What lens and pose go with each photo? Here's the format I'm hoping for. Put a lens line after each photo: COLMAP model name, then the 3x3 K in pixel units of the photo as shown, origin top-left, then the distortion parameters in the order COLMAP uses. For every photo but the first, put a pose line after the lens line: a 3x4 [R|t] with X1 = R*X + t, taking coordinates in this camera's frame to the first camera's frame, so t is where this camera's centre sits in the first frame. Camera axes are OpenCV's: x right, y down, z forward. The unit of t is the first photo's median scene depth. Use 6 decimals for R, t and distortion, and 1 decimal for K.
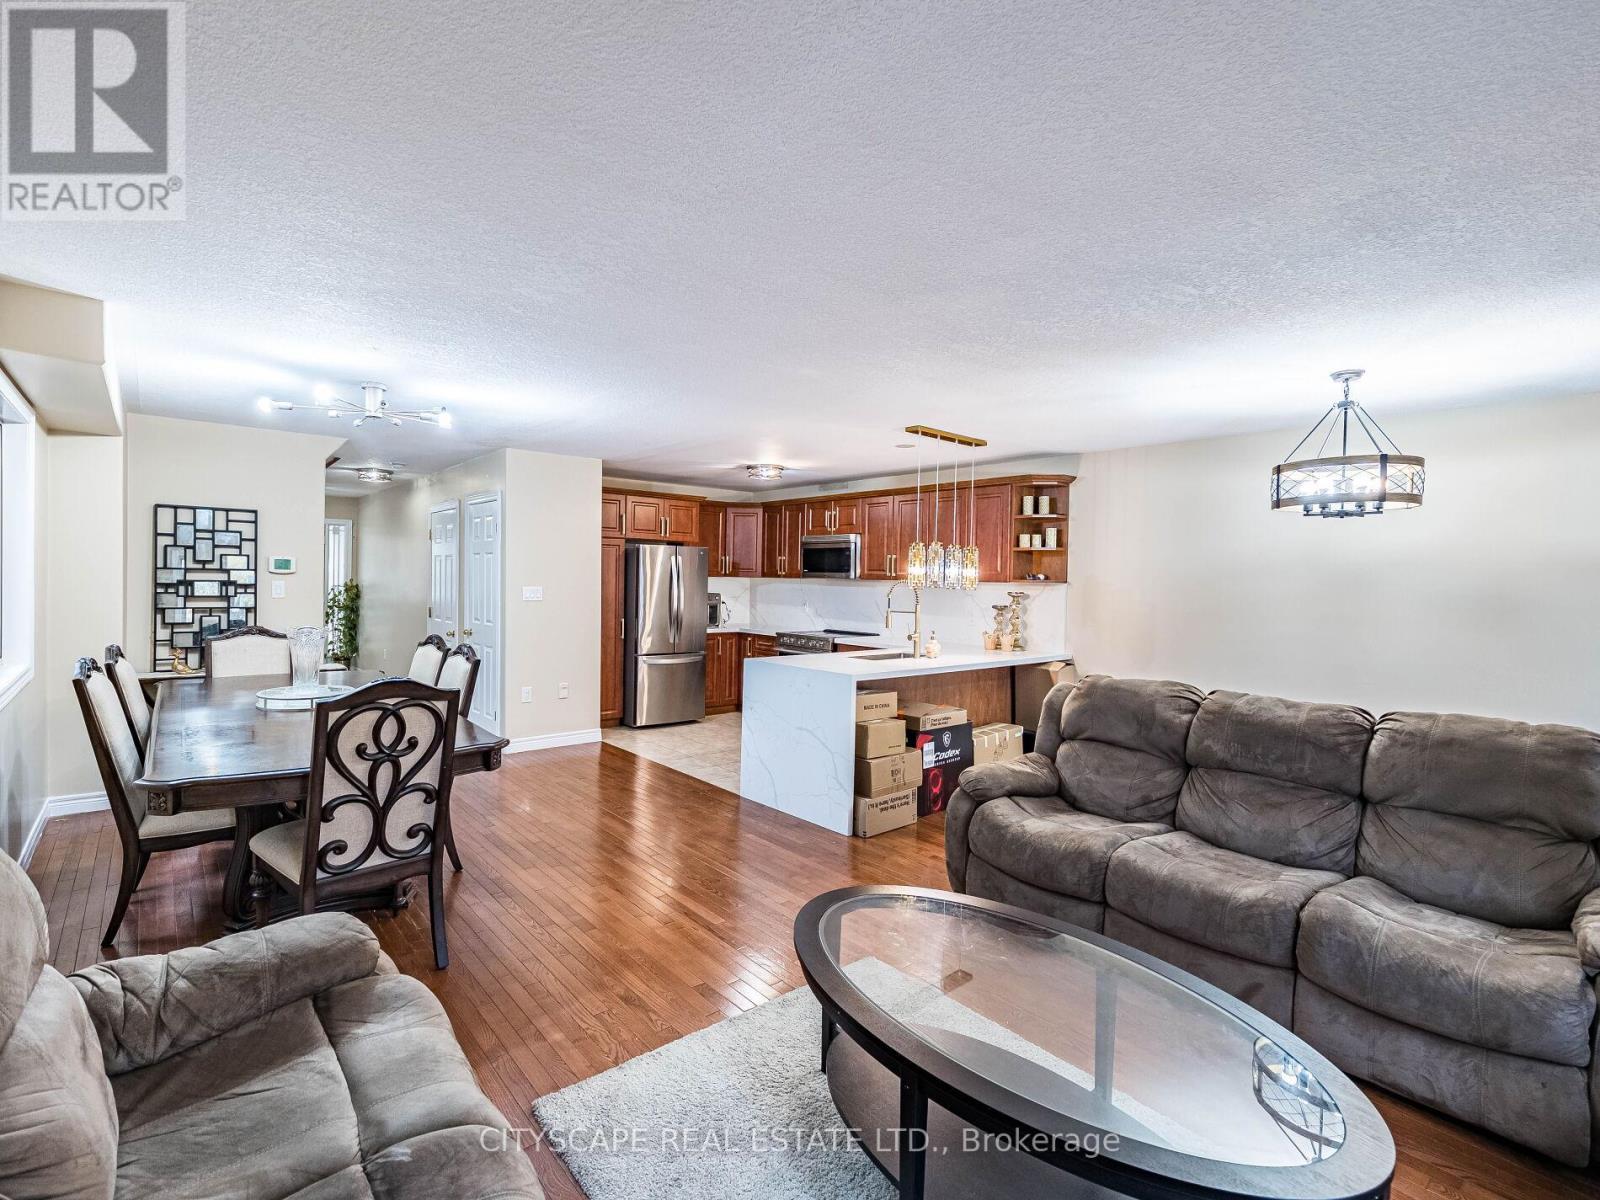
lens RADIAL K [[747.0, 0, 796.9], [0, 747.0, 598.4], [0, 0, 1]] dist [0.000623, -0.000610]
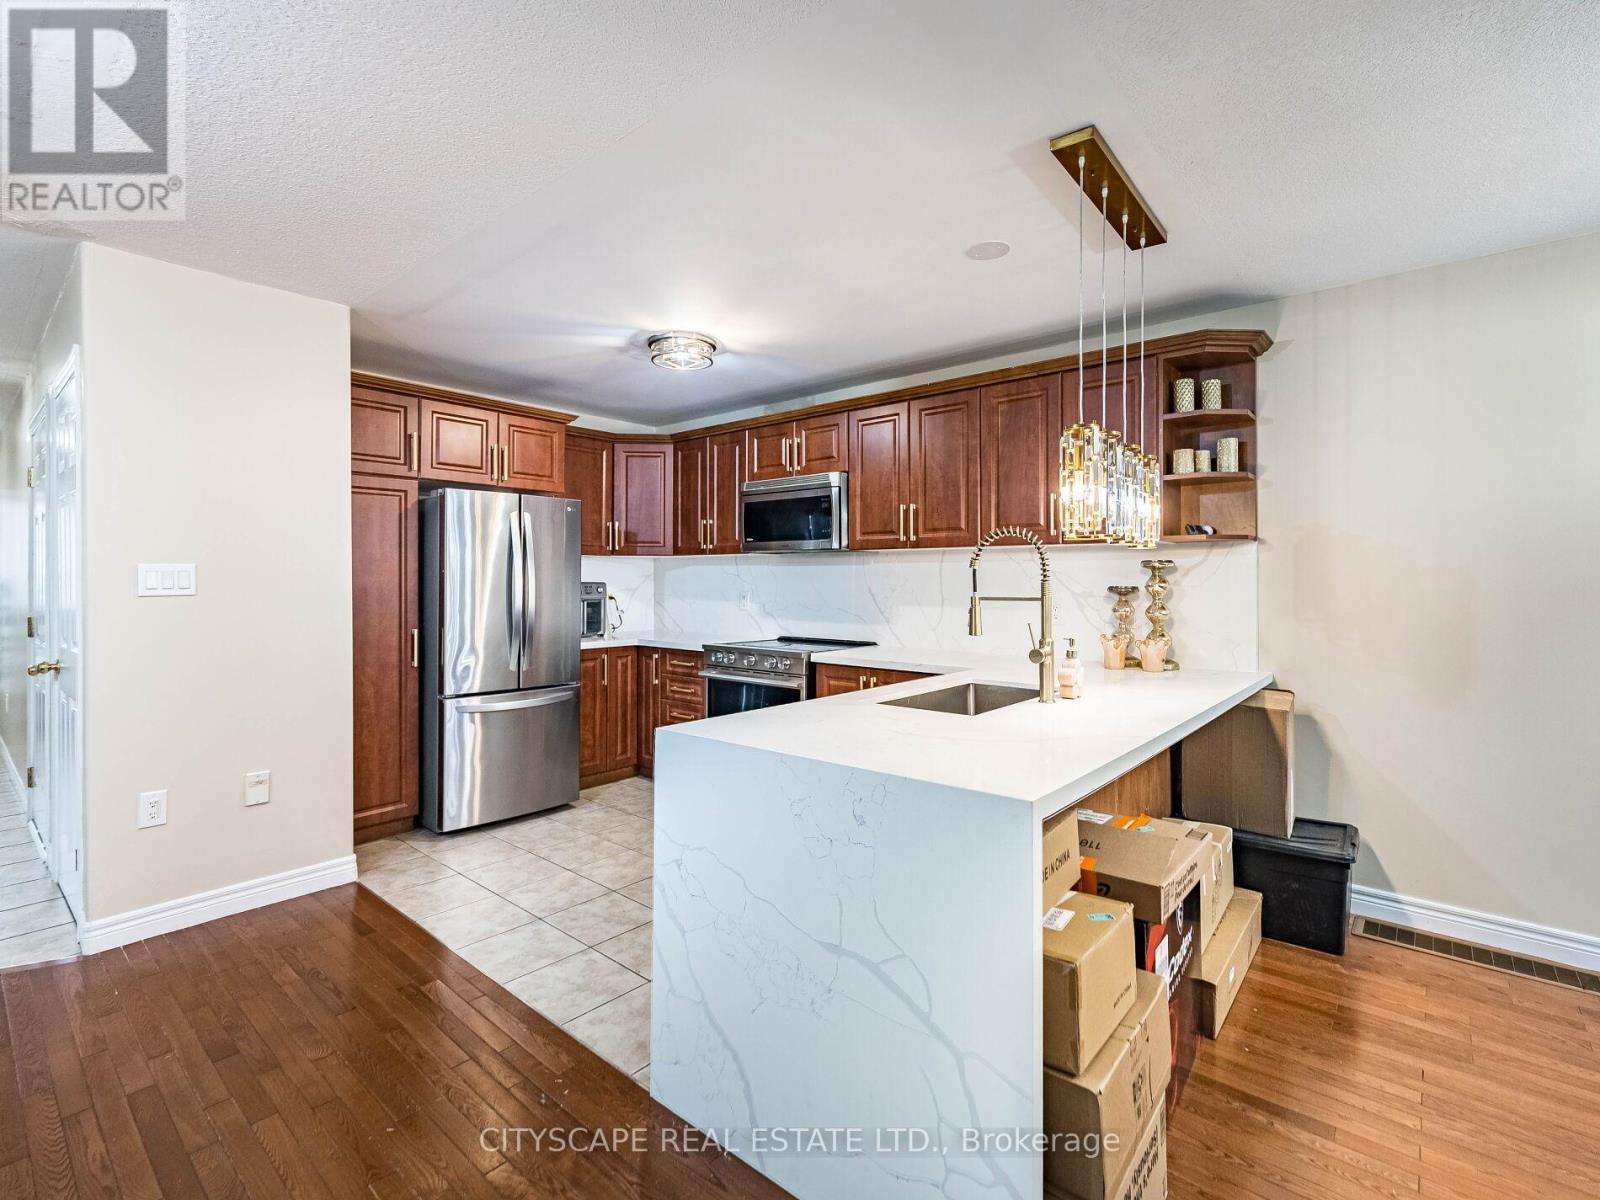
lens RADIAL K [[747.0, 0, 789.8], [0, 747.0, 577.5], [0, 0, 1]] dist [0.000623, -0.000610]
pose [[0.991774, -0.019349, 0.126529, -0.033279], [0.023253, 0.999296, -0.029456, 0.011709], [-0.125870, 0.032156, 0.991525, 0.410949]]
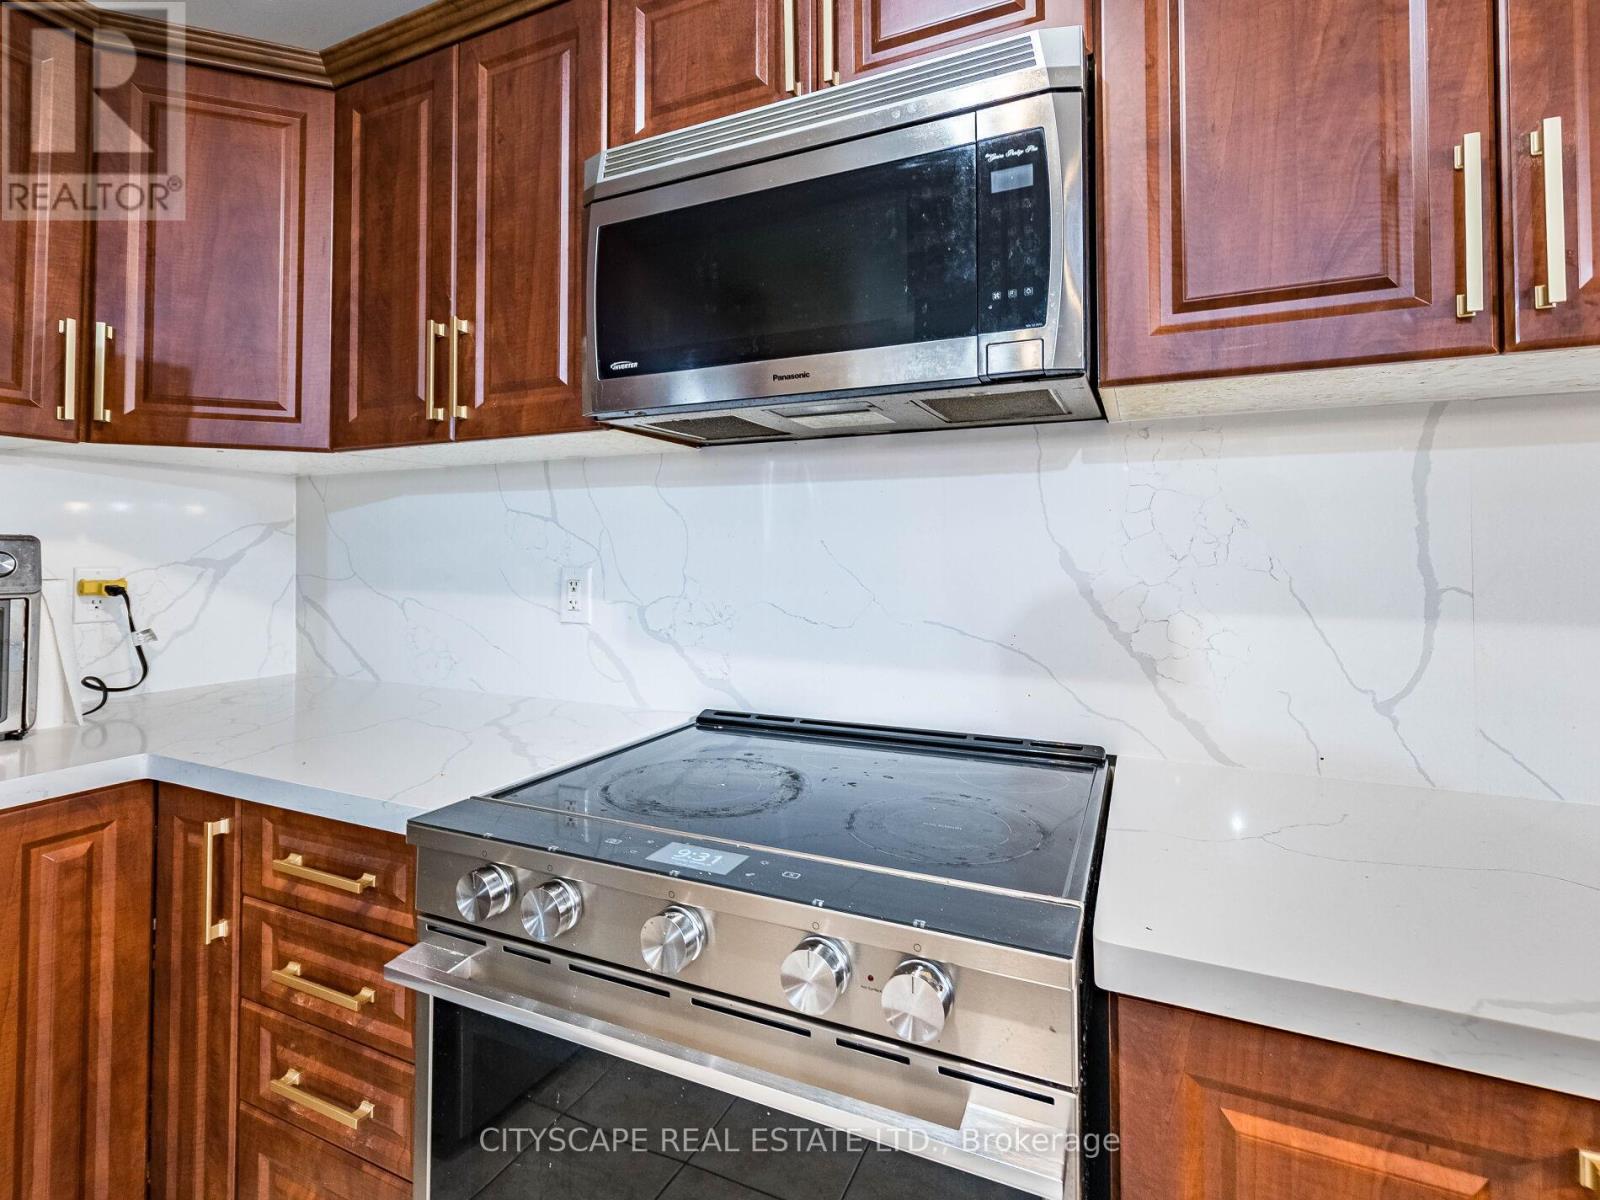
lens RADIAL K [[747.0, 0, 797.2], [0, 747.0, 540.5], [0, 0, 1]] dist [0.000623, -0.000610]
pose [[0.909873, -0.013671, 0.414662, -0.020553], [0.031421, 0.998857, -0.036014, 0.005831], [-0.413696, 0.045797, 0.909263, 0.856049]]
